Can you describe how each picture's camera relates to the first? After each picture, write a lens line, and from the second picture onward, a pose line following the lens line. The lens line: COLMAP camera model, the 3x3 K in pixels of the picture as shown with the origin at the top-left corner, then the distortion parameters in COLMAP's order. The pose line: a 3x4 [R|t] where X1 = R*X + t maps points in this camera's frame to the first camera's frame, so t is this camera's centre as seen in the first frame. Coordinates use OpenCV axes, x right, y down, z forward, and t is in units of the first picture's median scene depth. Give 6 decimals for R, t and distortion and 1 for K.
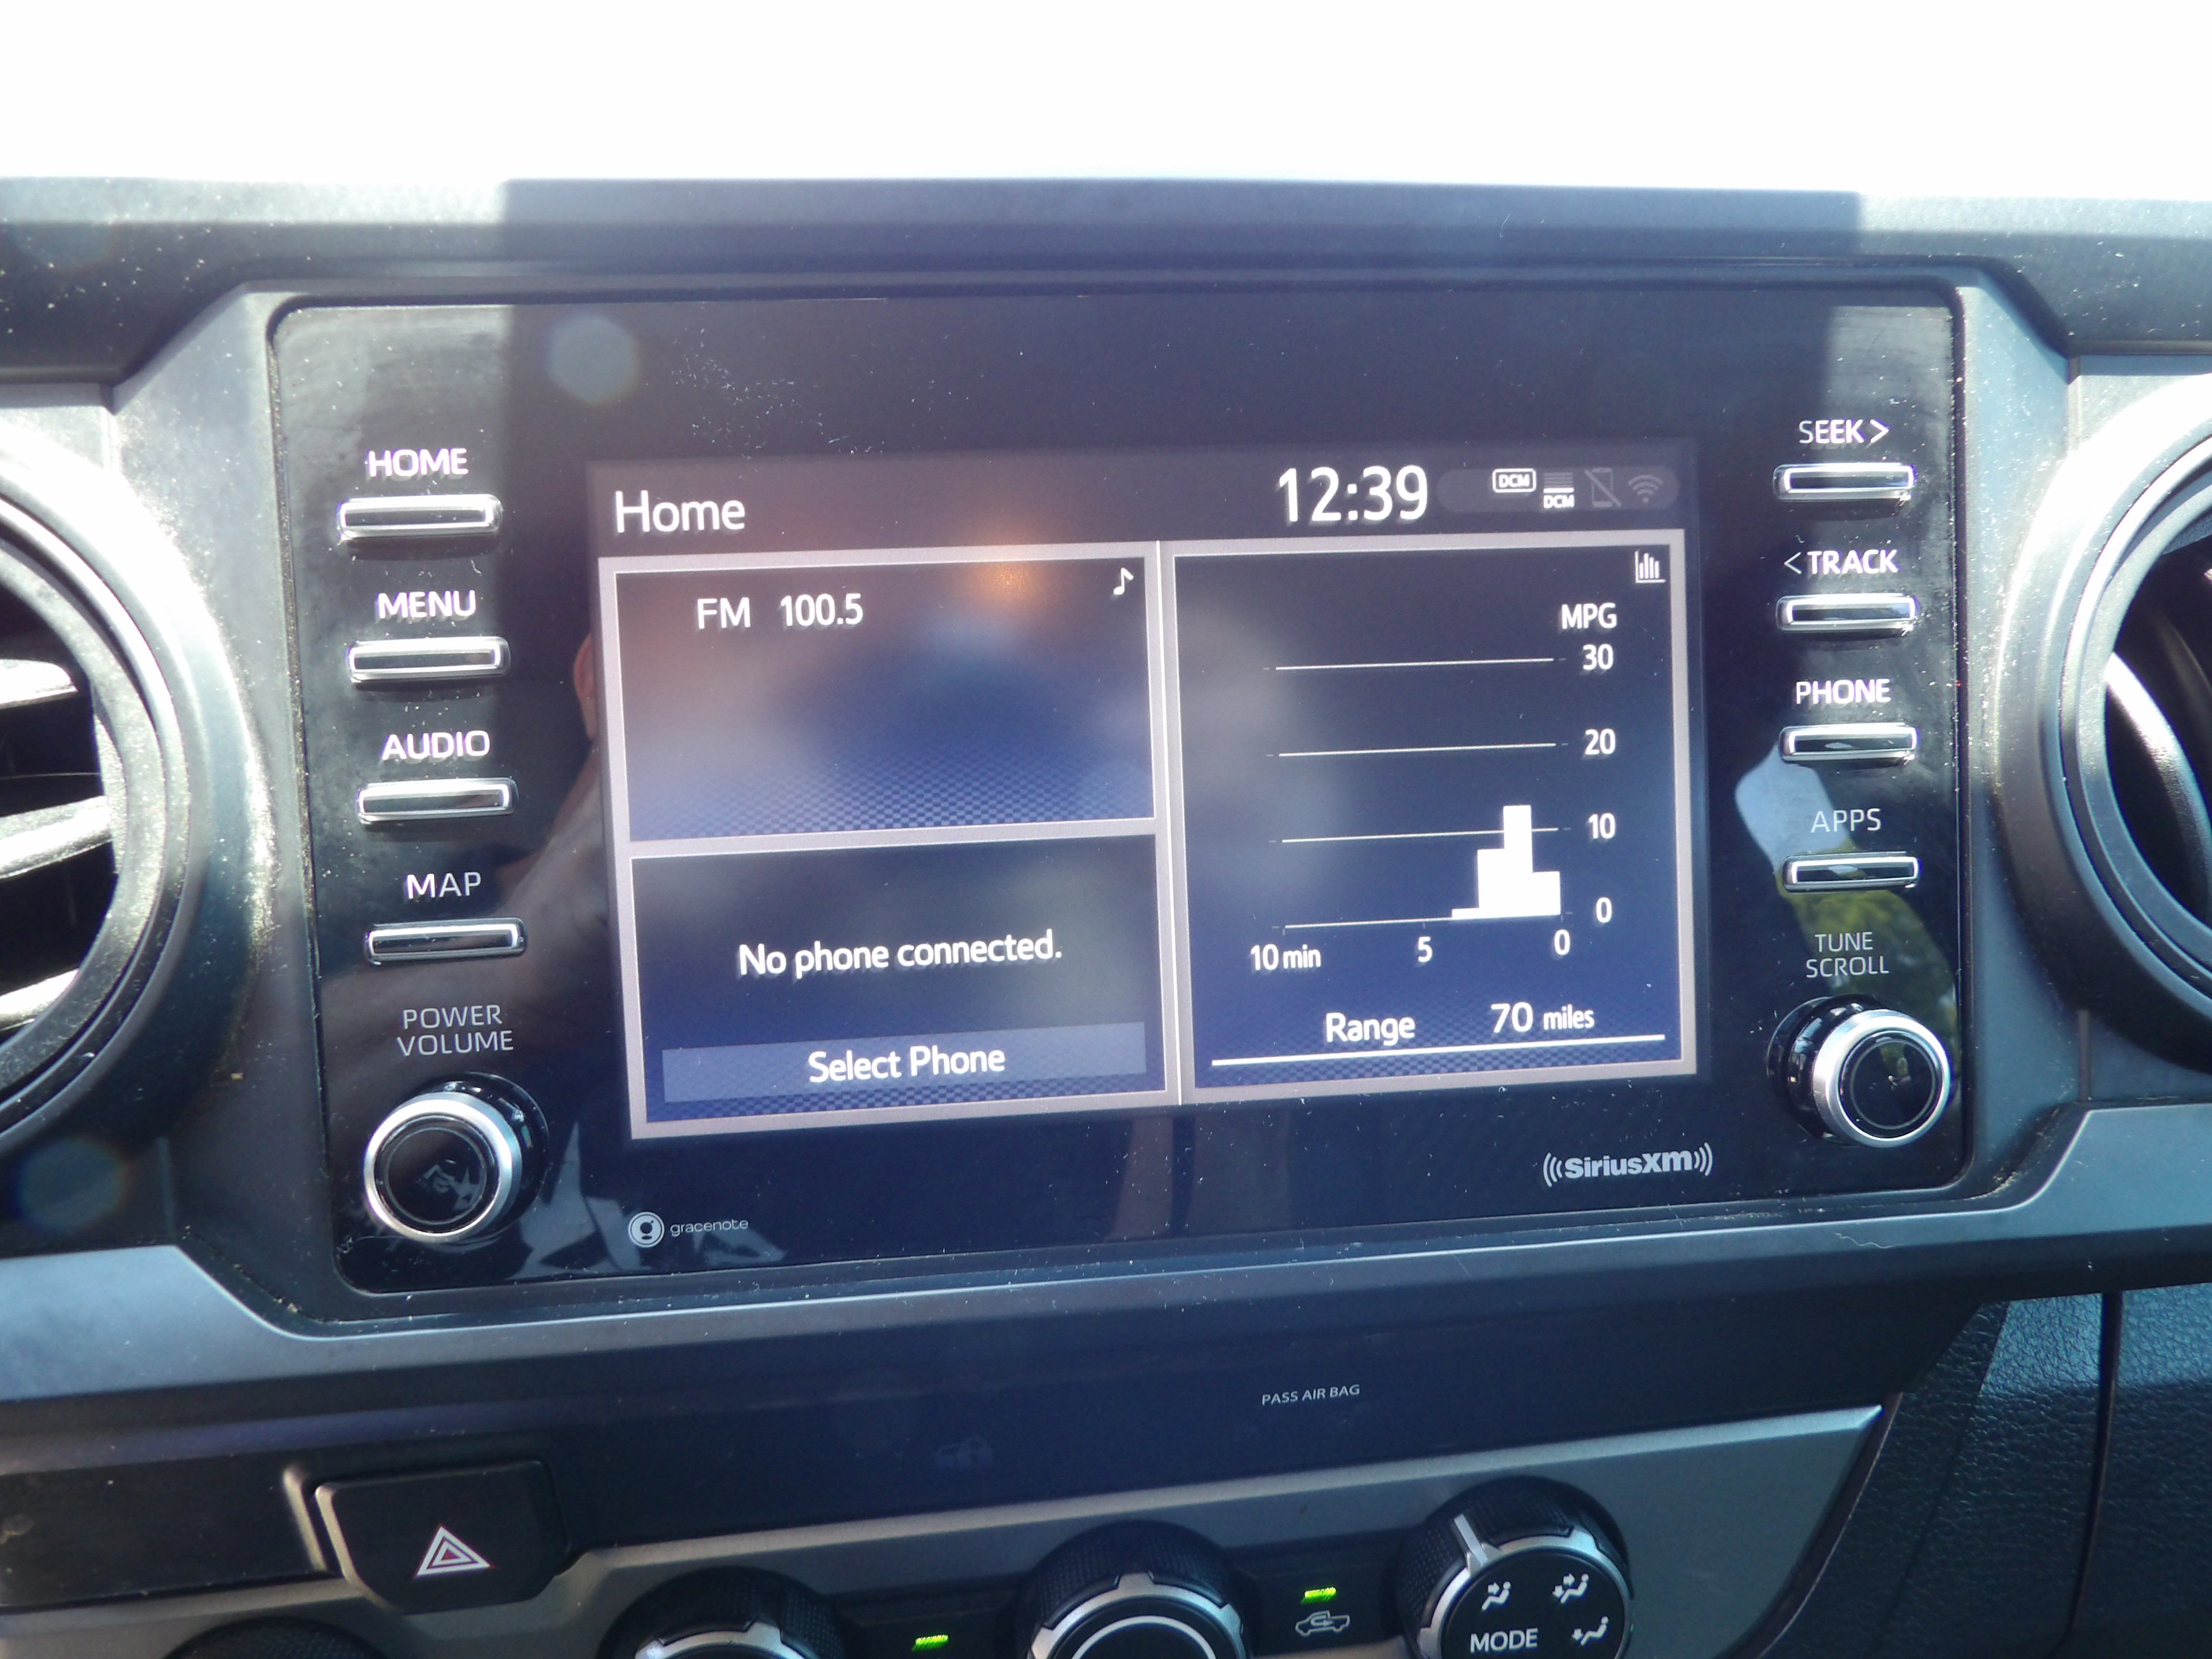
lens RADIAL K [[1577.9, 0, 1106.0], [0, 1577.9, 829.5], [0, 0, 1]] dist [-0.049424, 0.051942]
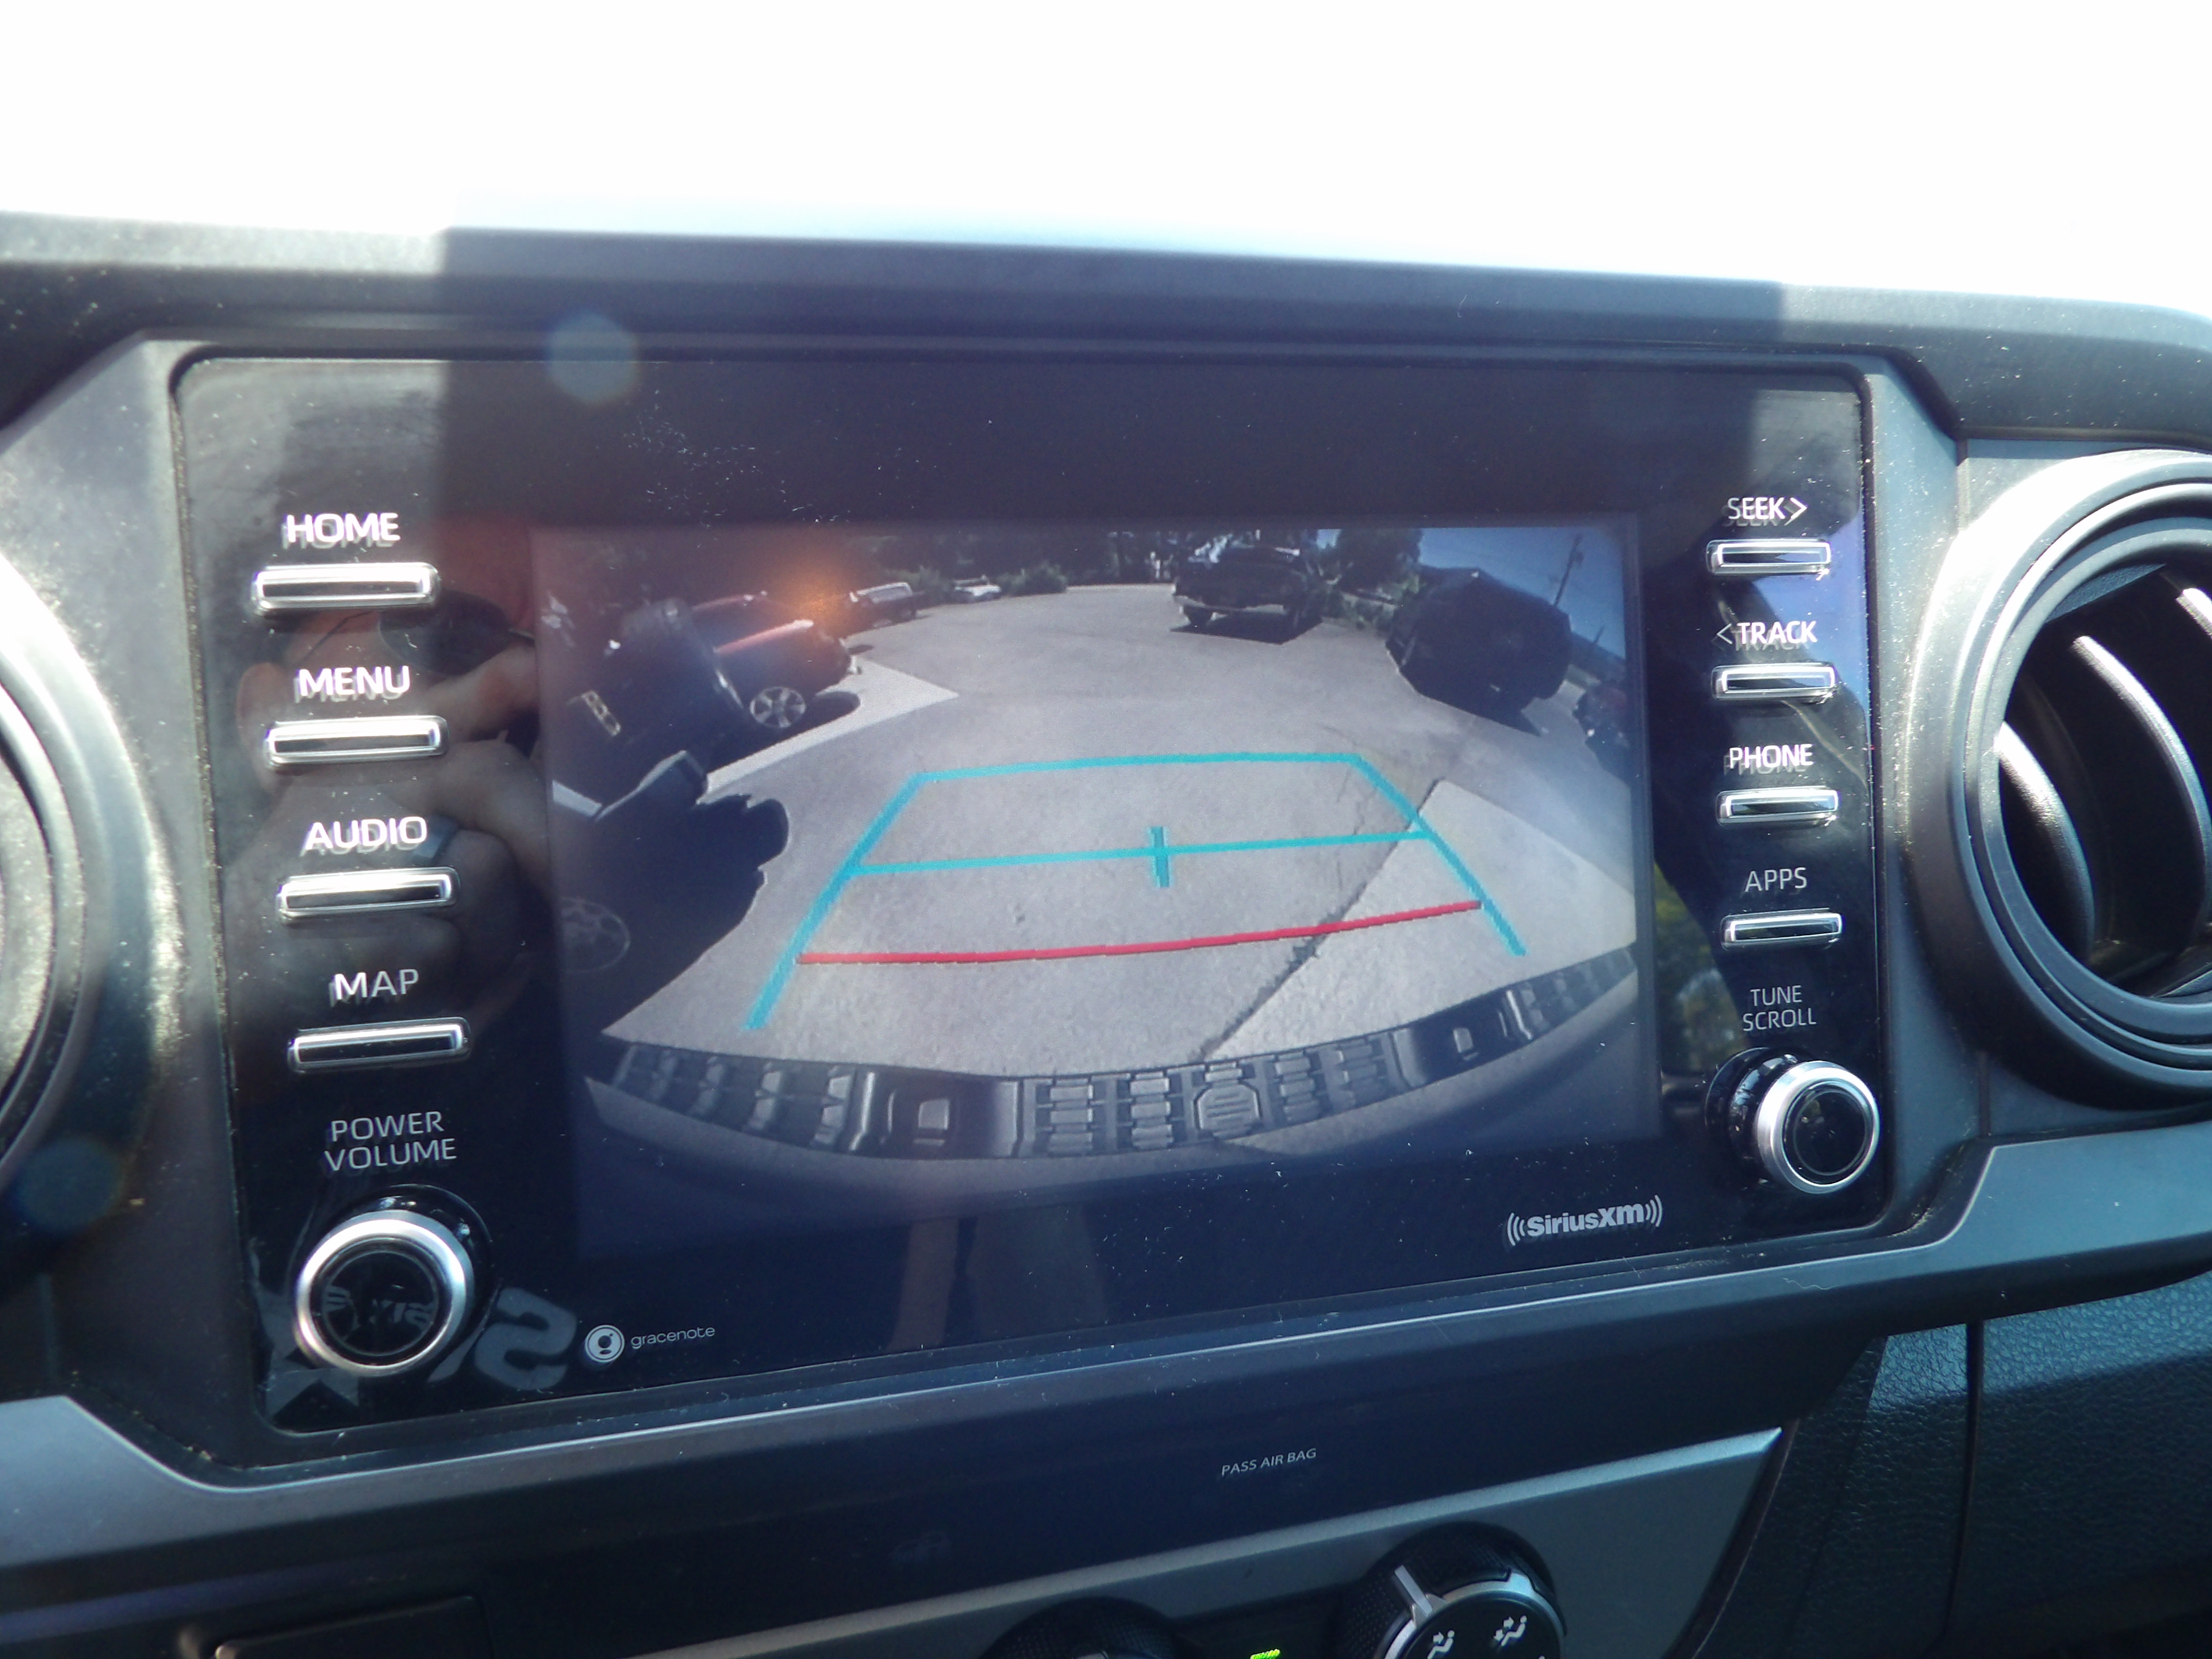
lens RADIAL K [[1577.9, 0, 1106.0], [0, 1577.9, 829.5], [0, 0, 1]] dist [-0.049424, 0.051942]
pose [[0.990572, -0.015829, 0.136078, -0.113121], [0.017710, 0.999763, -0.012627, -0.034194], [-0.135846, 0.014918, 0.990618, 0.024245]]
